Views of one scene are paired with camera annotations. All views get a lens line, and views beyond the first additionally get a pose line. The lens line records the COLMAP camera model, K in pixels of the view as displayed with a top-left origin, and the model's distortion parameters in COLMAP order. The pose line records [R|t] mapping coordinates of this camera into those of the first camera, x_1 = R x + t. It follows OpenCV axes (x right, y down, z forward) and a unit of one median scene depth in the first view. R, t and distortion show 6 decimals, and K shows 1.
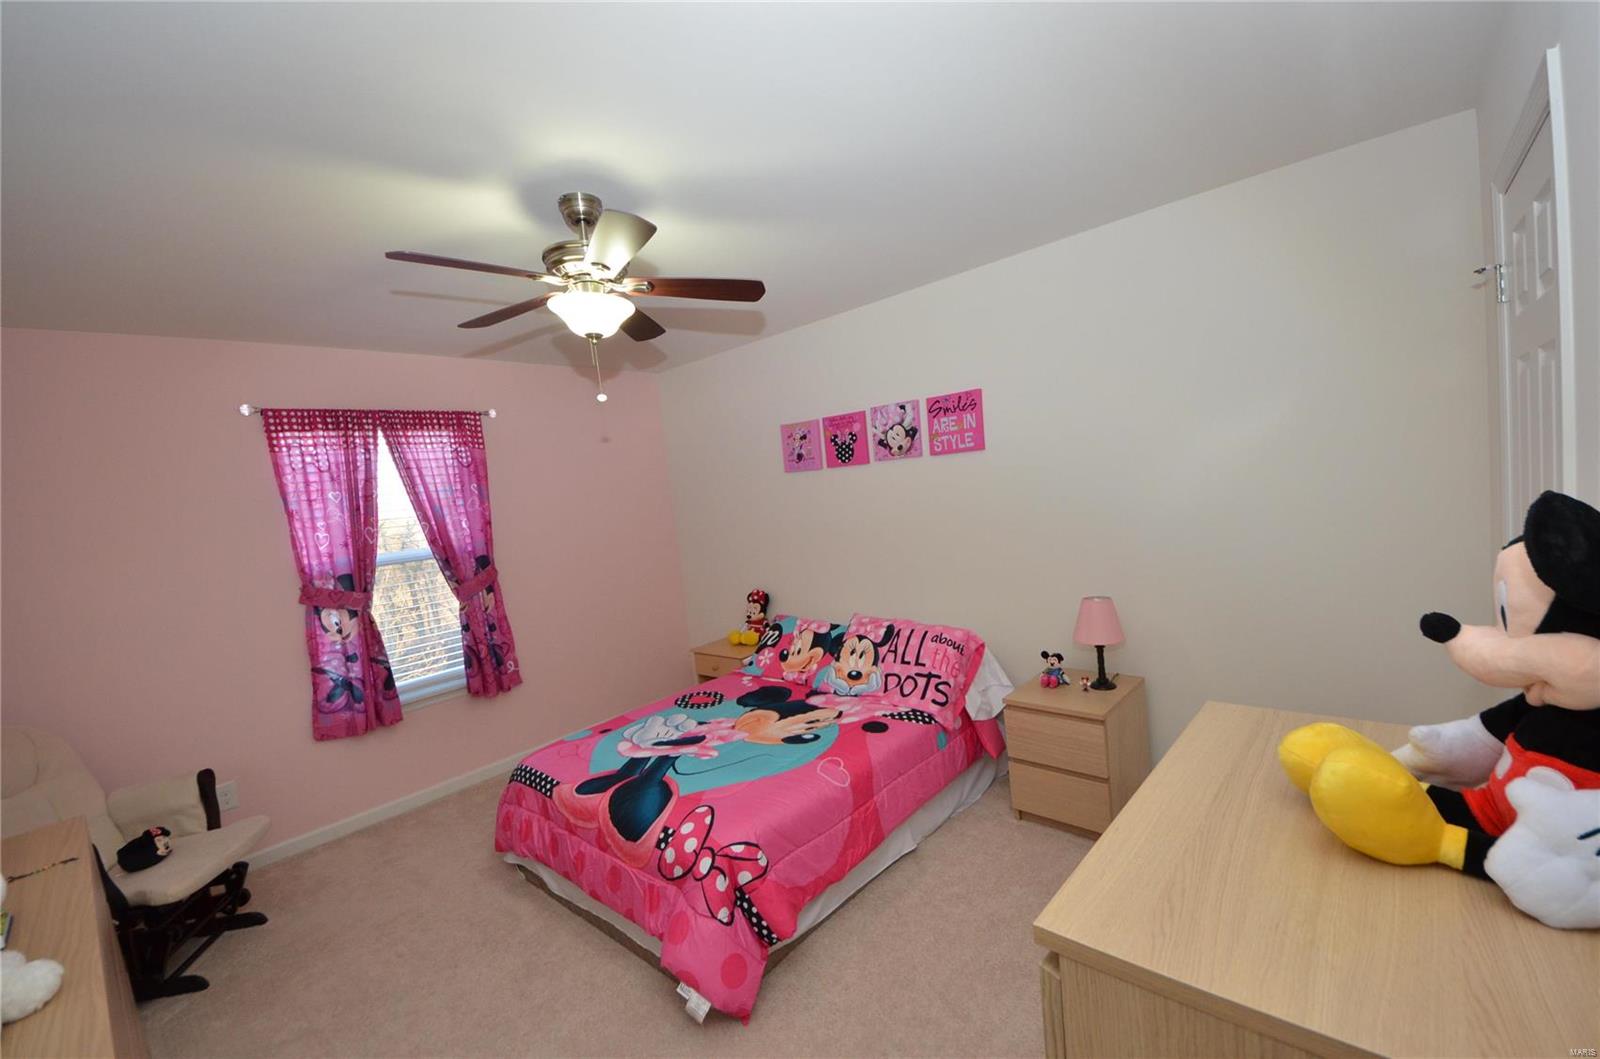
lens RADIAL K [[639.8, 0, 798.2], [0, 639.8, 537.6], [0, 0, 1]] dist [-0.020005, -0.000097]
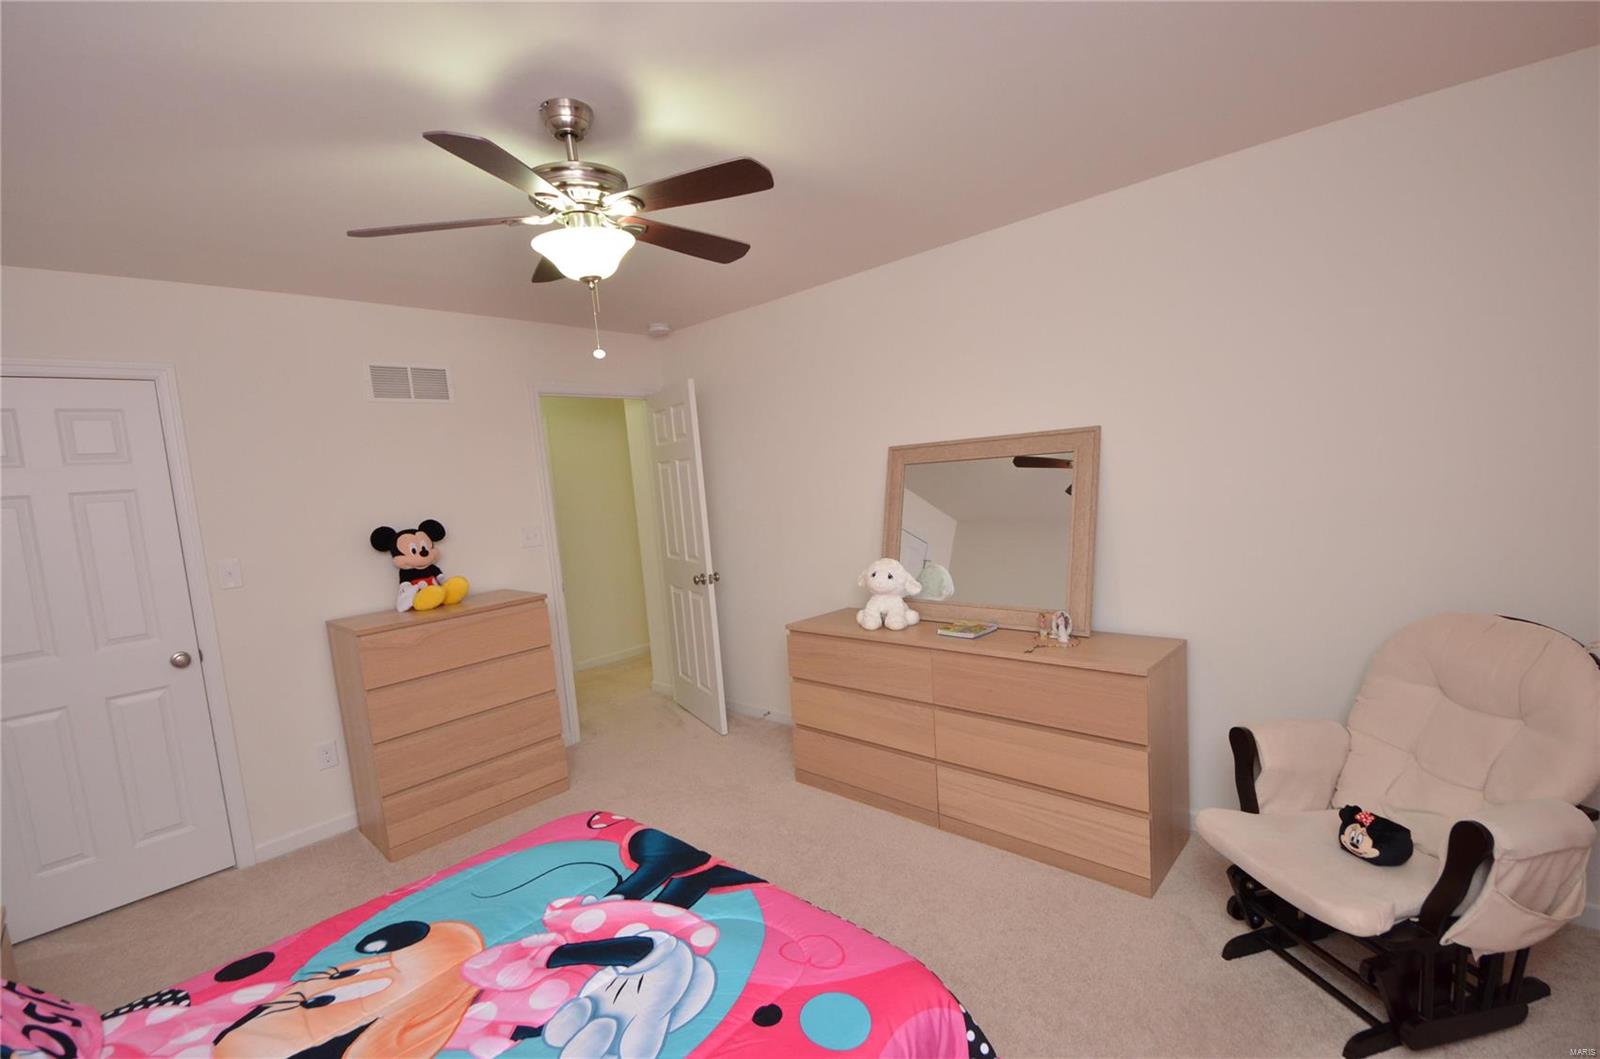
lens RADIAL K [[693.1, 0, 804.2], [0, 693.1, 533.4], [0, 0, 1]] dist [0.000818, 0.000001]
pose [[-0.982035, 0.185991, 0.031843, -0.440806], [0.188680, 0.965606, 0.178901, -0.077816], [0.002526, 0.181695, -0.983352, 1.531746]]
